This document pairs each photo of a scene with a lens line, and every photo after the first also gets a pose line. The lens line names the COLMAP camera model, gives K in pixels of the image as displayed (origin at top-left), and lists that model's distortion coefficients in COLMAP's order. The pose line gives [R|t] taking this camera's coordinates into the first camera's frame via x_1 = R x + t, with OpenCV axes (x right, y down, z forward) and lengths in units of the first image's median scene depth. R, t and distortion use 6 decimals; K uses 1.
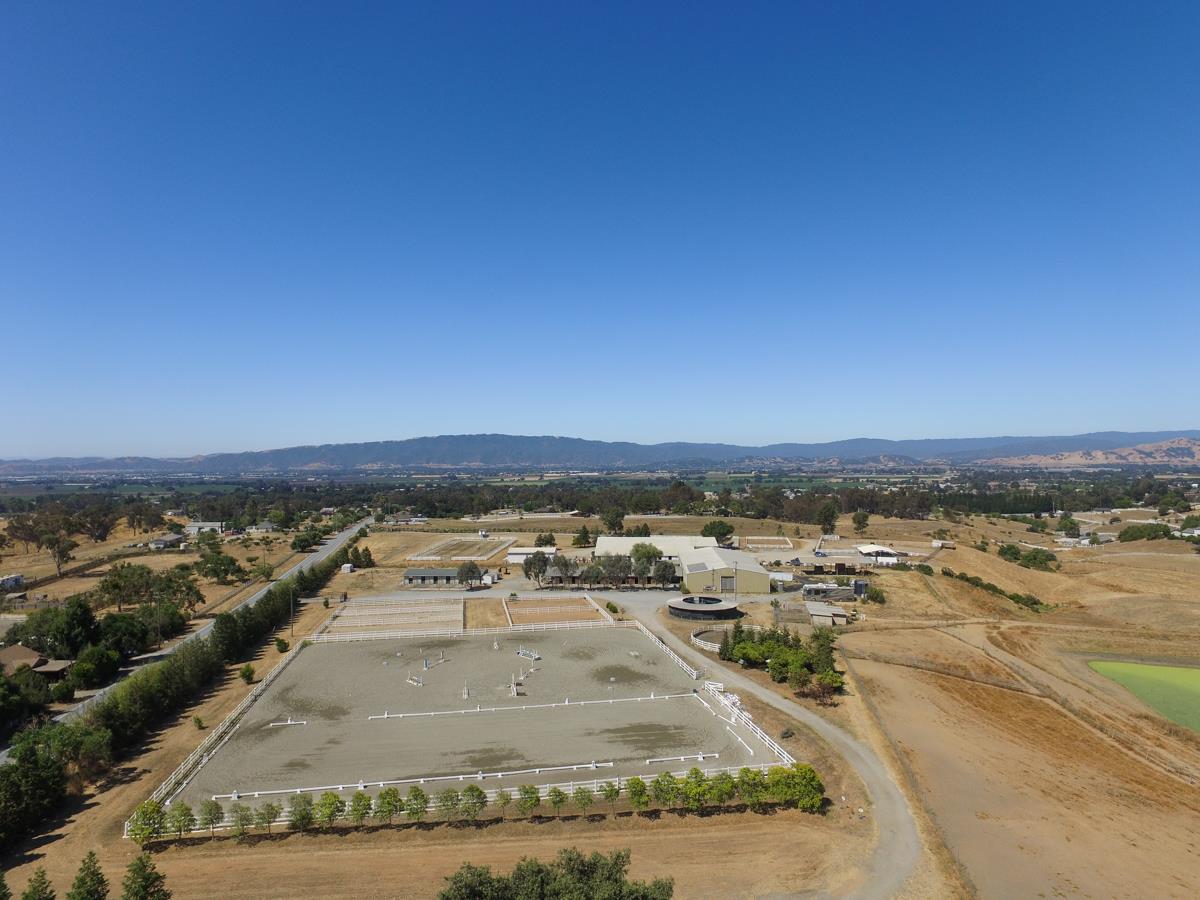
lens RADIAL K [[697.7, 0, 594.4], [0, 697.7, 448.3], [0, 0, 1]] dist [-0.013850, 0.013784]
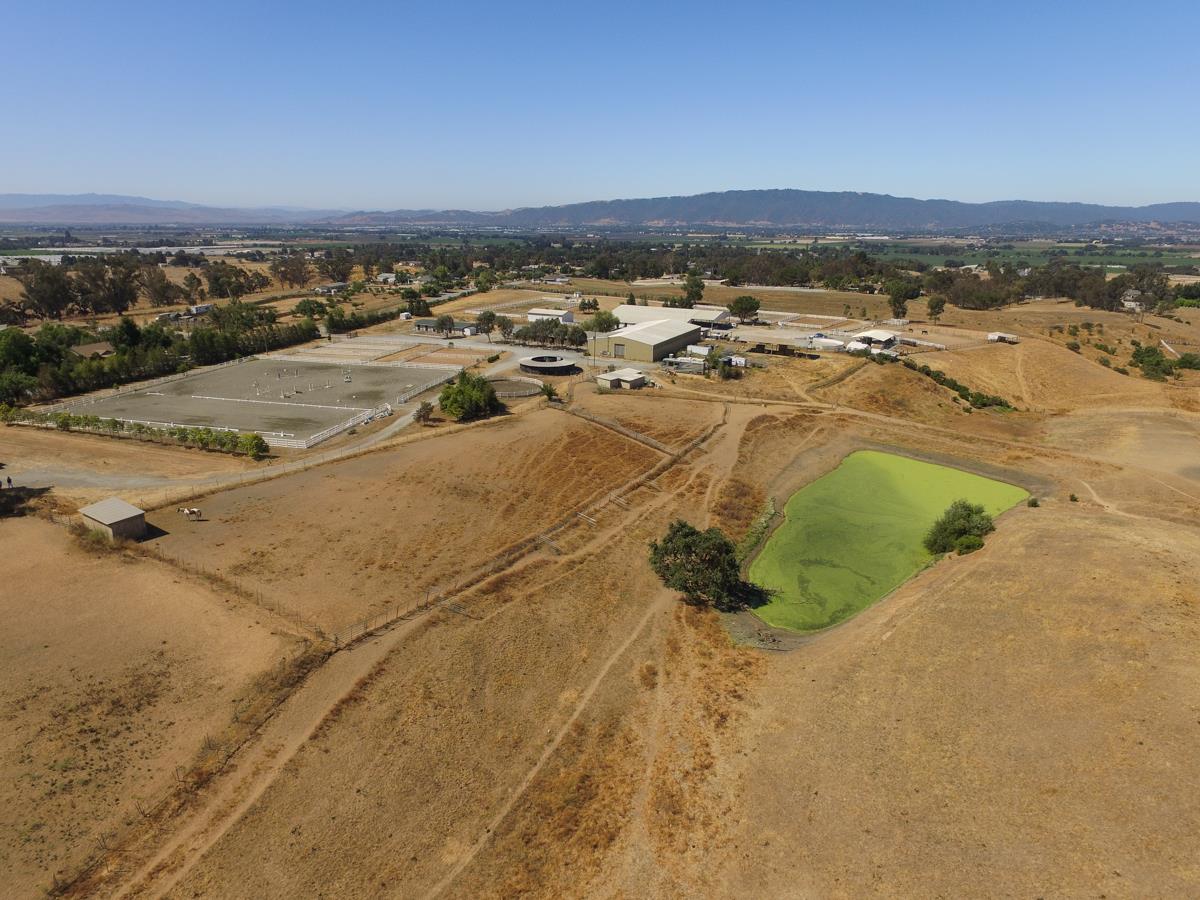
lens RADIAL K [[697.7, 0, 594.4], [0, 697.7, 448.3], [0, 0, 1]] dist [-0.013850, 0.013784]
pose [[0.918360, 0.140053, -0.370135, 0.171002], [-0.009945, 0.943157, 0.332199, -0.010149], [0.395621, -0.301397, 0.867550, -0.018840]]
